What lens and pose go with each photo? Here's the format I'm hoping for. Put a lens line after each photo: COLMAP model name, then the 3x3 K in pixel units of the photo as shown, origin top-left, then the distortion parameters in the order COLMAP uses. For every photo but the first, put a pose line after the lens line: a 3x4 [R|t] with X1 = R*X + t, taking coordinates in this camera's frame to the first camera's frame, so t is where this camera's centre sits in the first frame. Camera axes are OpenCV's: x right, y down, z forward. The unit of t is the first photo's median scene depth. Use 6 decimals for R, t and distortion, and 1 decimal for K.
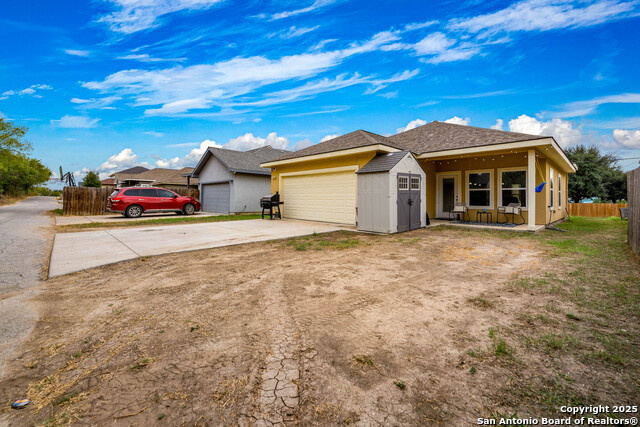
lens RADIAL K [[263.5, 0, 320.2], [0, 263.5, 211.2], [0, 0, 1]] dist [-0.003348, 0.000378]
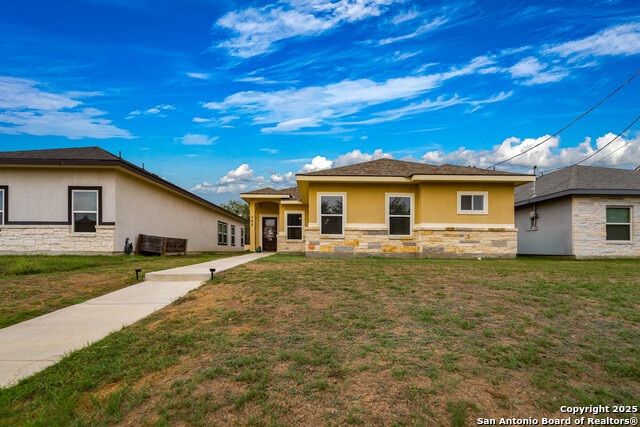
lens RADIAL K [[263.5, 0, 302.7], [0, 263.5, 211.4], [0, 0, 1]] dist [-0.003348, 0.000378]
pose [[0.999999, -0.000441, -0.001662, -0.492764], [0.000439, 1.000000, -0.000880, -0.041757], [0.001662, 0.000879, 0.999998, -0.085247]]
